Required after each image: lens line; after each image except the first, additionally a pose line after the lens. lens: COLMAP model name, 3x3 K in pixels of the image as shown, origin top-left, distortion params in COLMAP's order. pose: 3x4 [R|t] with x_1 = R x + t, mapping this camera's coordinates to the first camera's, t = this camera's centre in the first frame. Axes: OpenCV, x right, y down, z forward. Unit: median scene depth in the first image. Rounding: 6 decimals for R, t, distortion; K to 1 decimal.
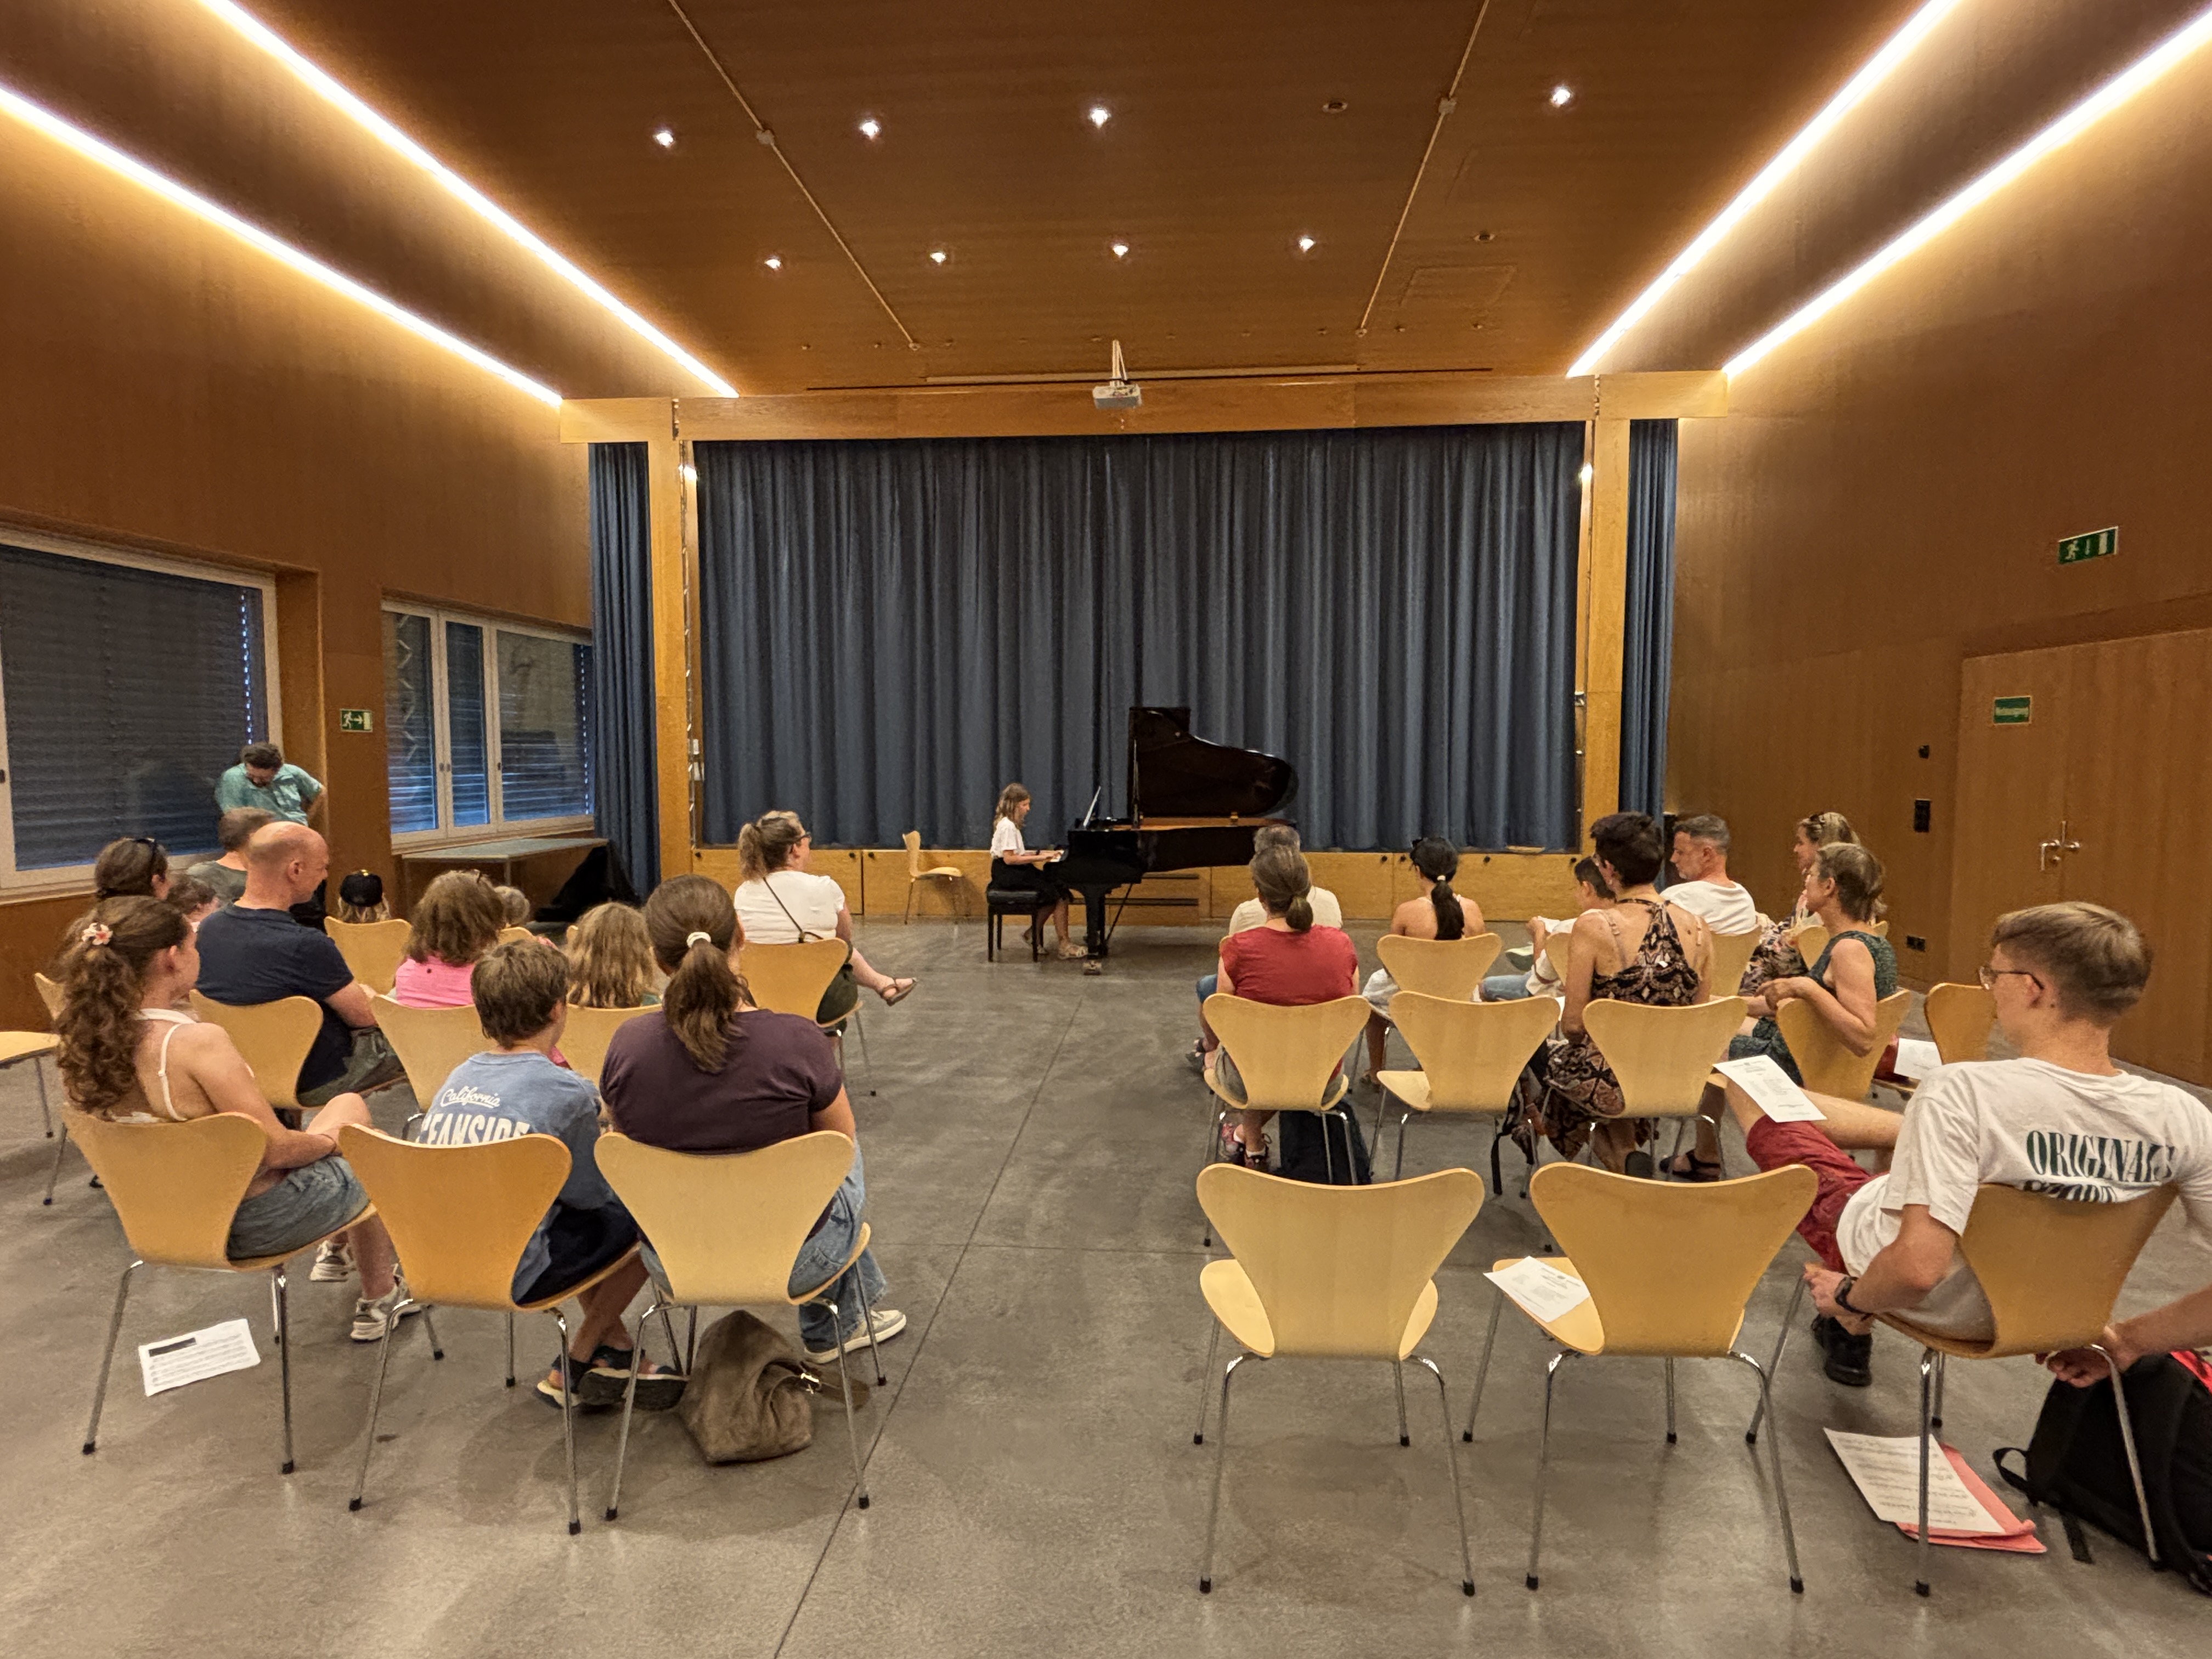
lens RADIAL K [[1134.8, 0, 1102.9], [0, 1134.8, 825.8], [0, 0, 1]] dist [-0.004089, -0.000856]
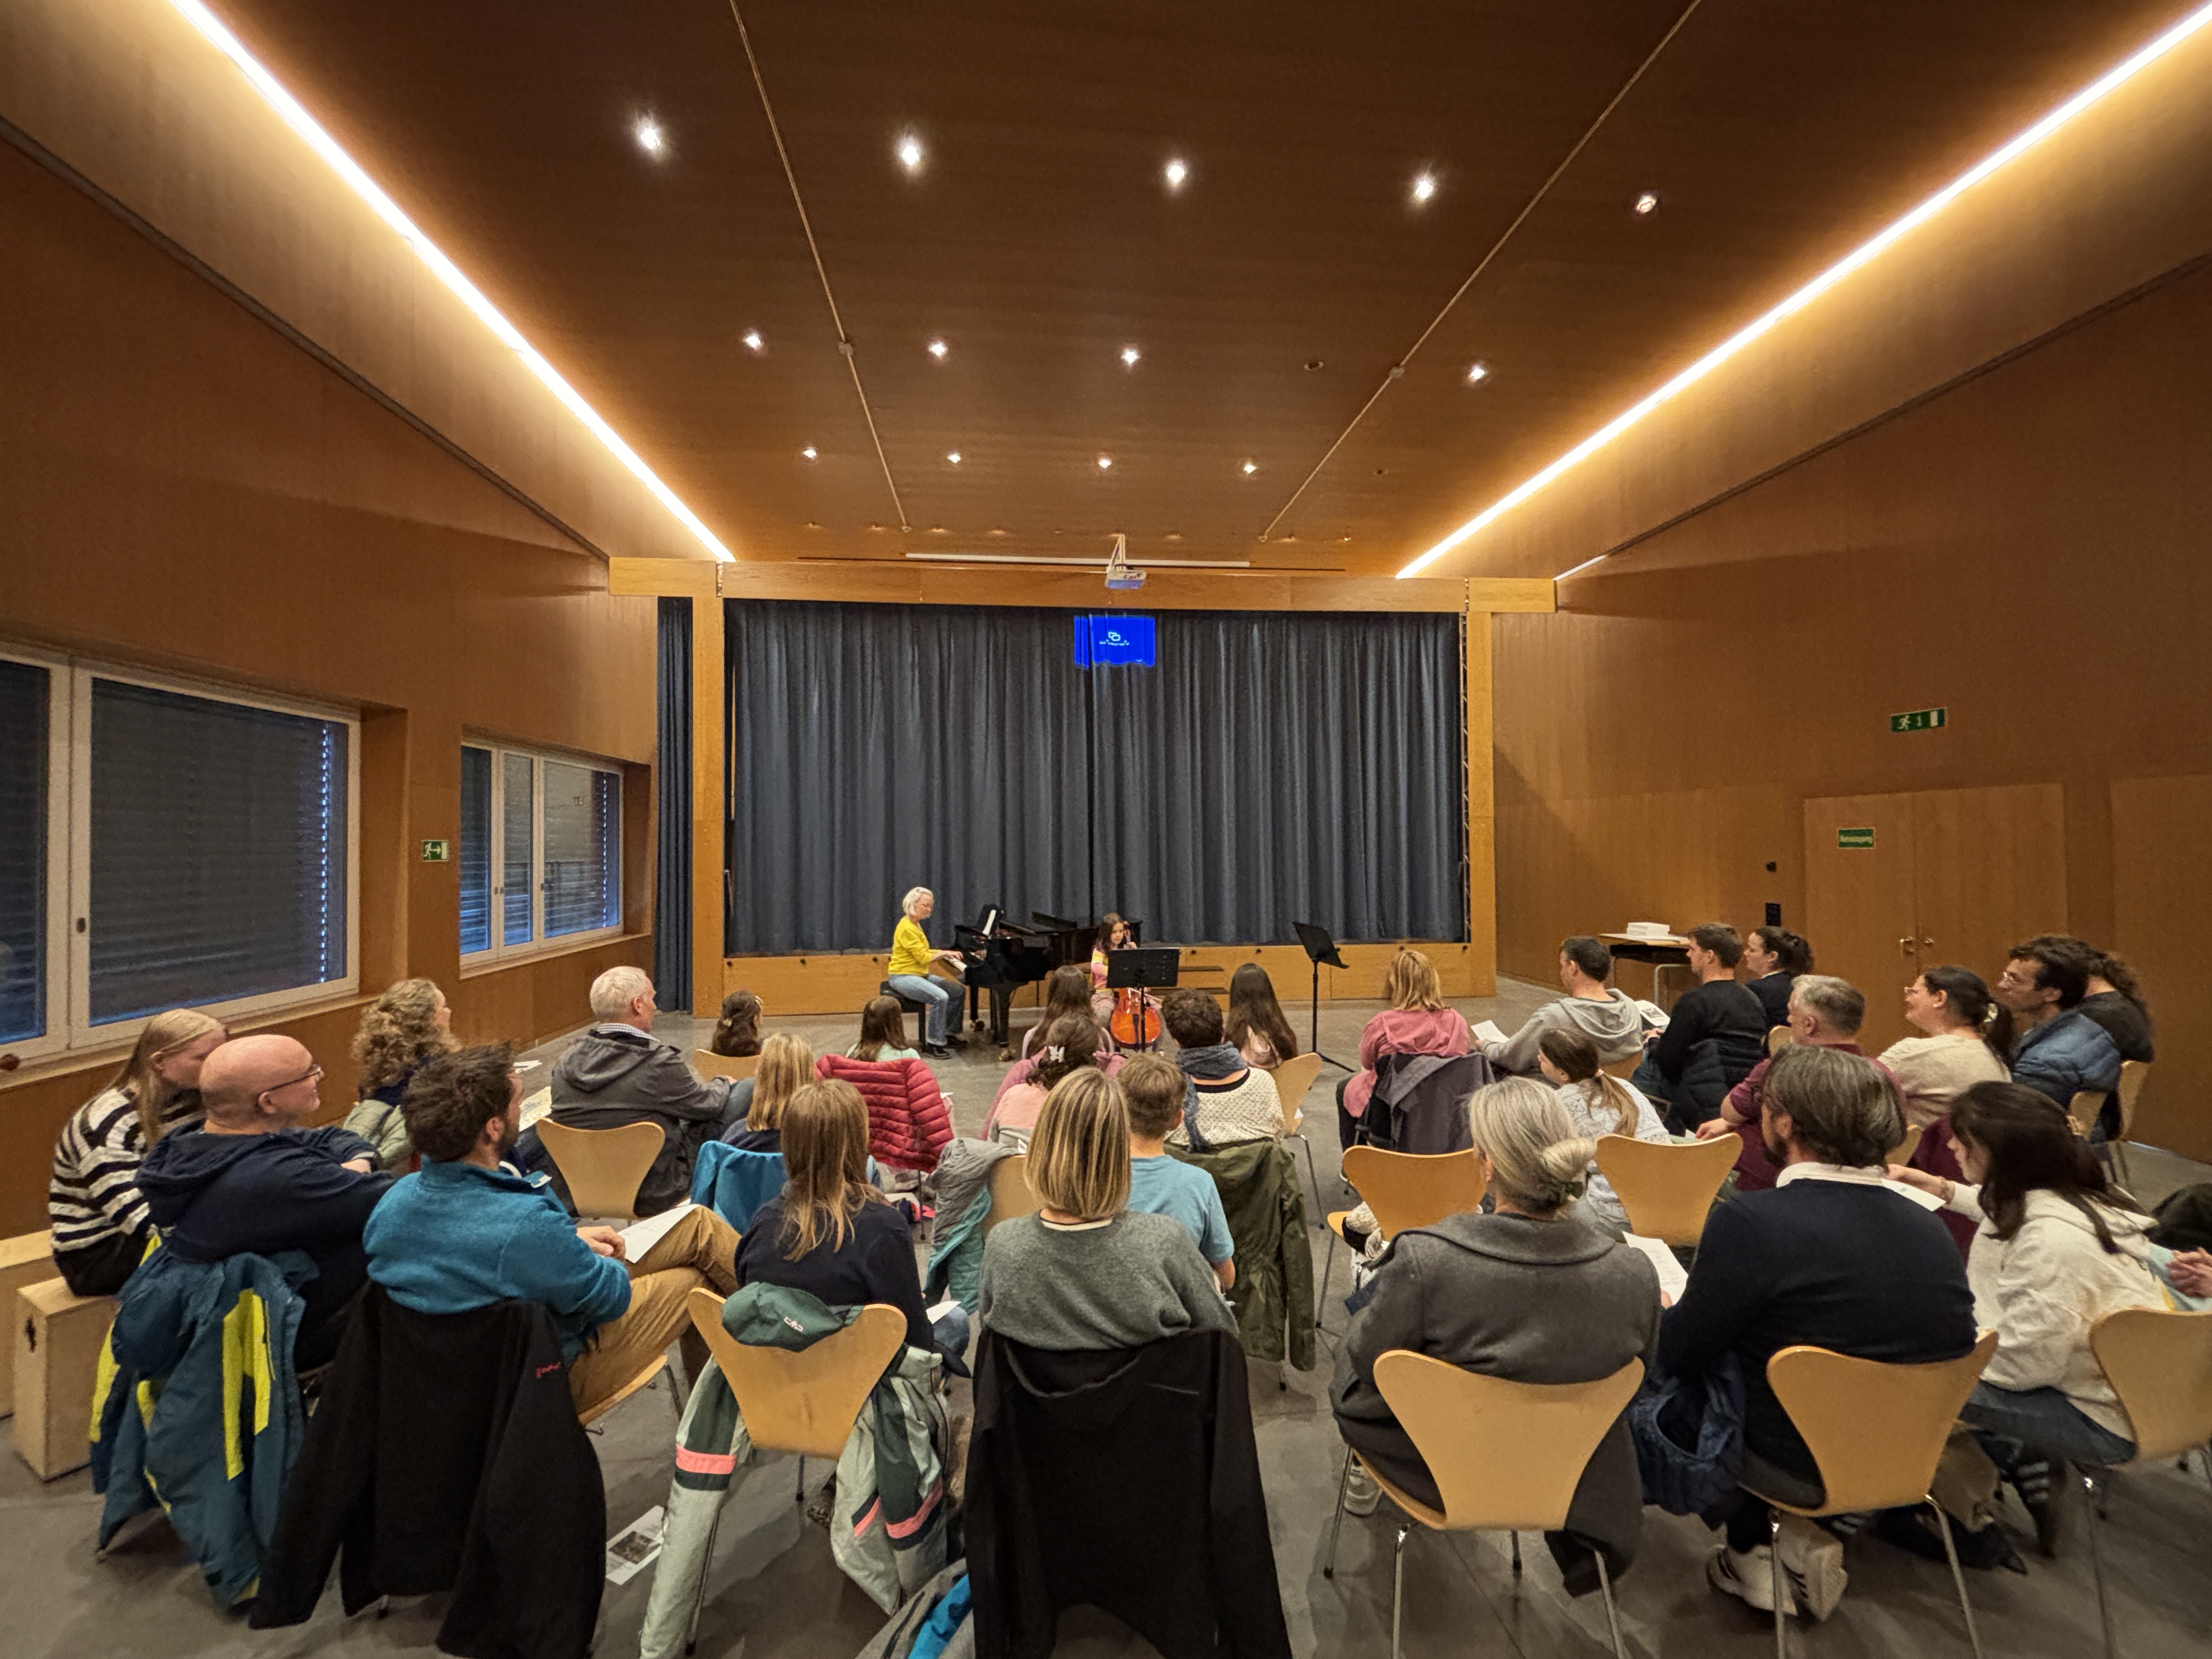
lens RADIAL K [[896.6, 0, 1103.3], [0, 896.6, 832.7], [0, 0, 1]] dist [-0.000190, -0.000518]
pose [[0.984074, -0.004631, 0.177700, -0.169350], [0.019515, 0.996433, -0.082103, -0.024946], [-0.176686, 0.084263, 0.980654, 0.074007]]
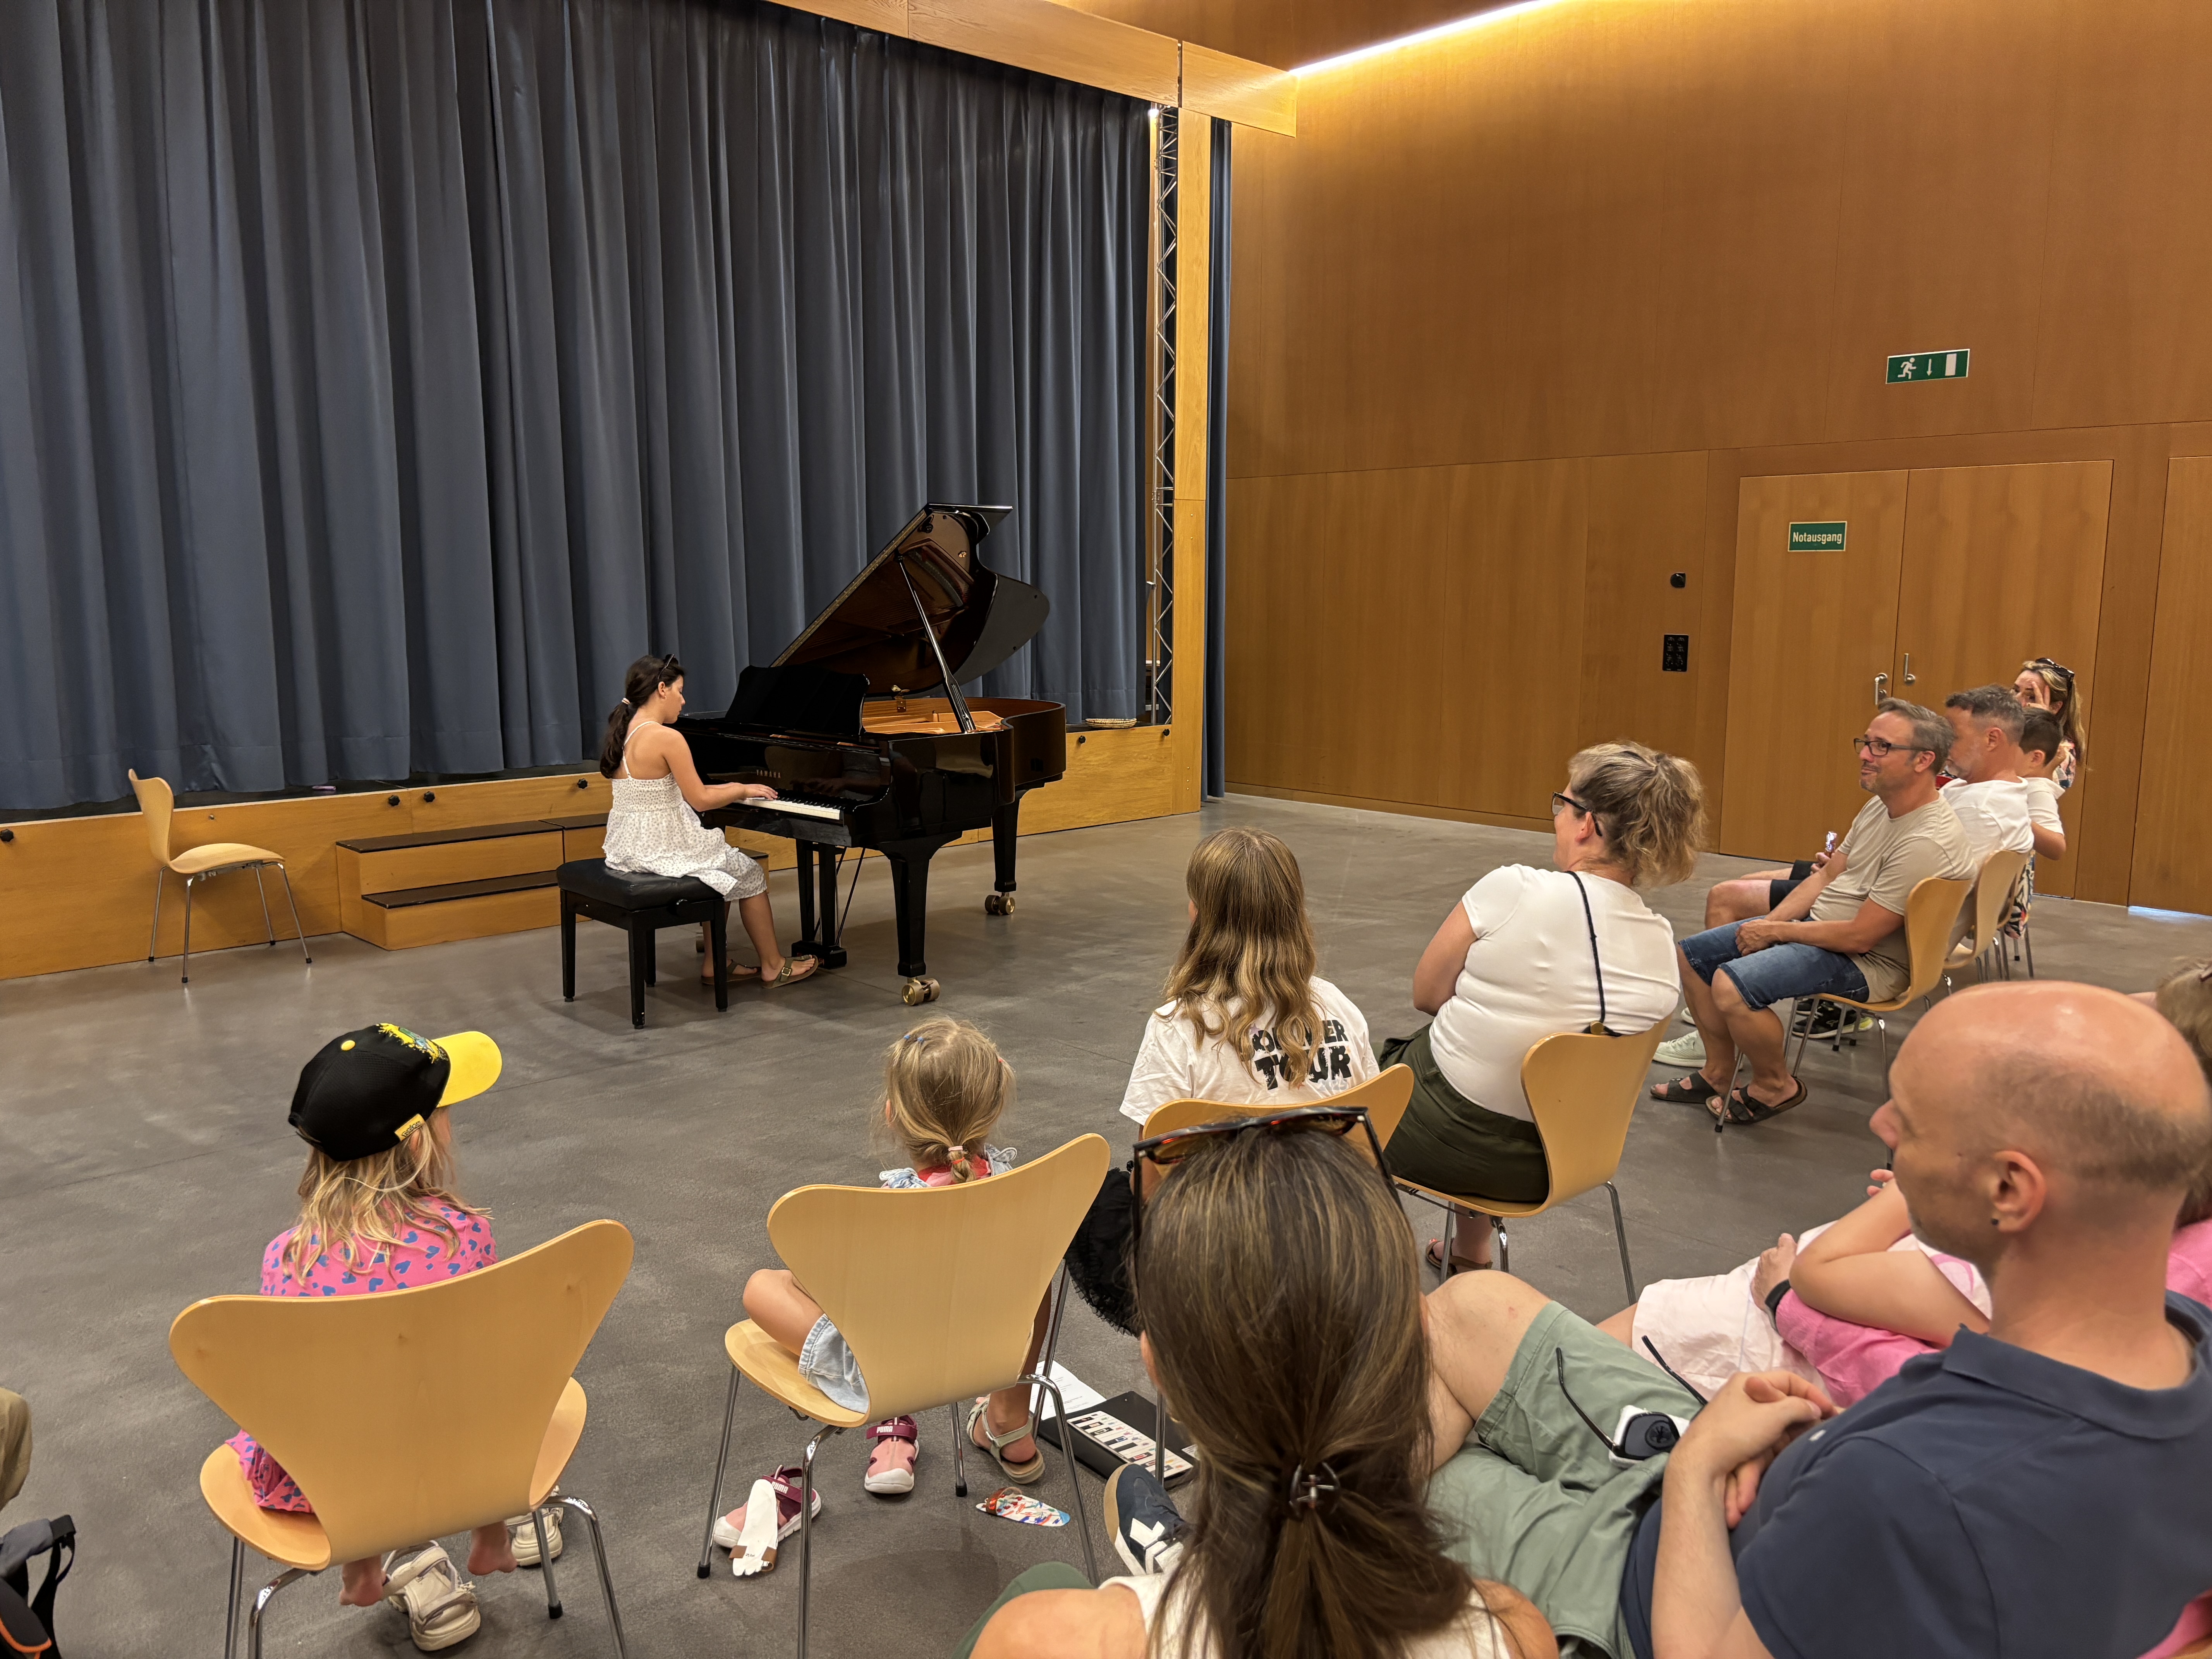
lens RADIAL K [[1681.0, 0, 1101.5], [0, 1681.0, 824.5], [0, 0, 1]] dist [0.030795, -0.013081]
pose [[0.674819, -0.107863, 0.730058, -0.414778], [0.050170, 0.993678, 0.100438, -0.022681], [-0.736276, -0.031150, 0.675964, 0.310416]]
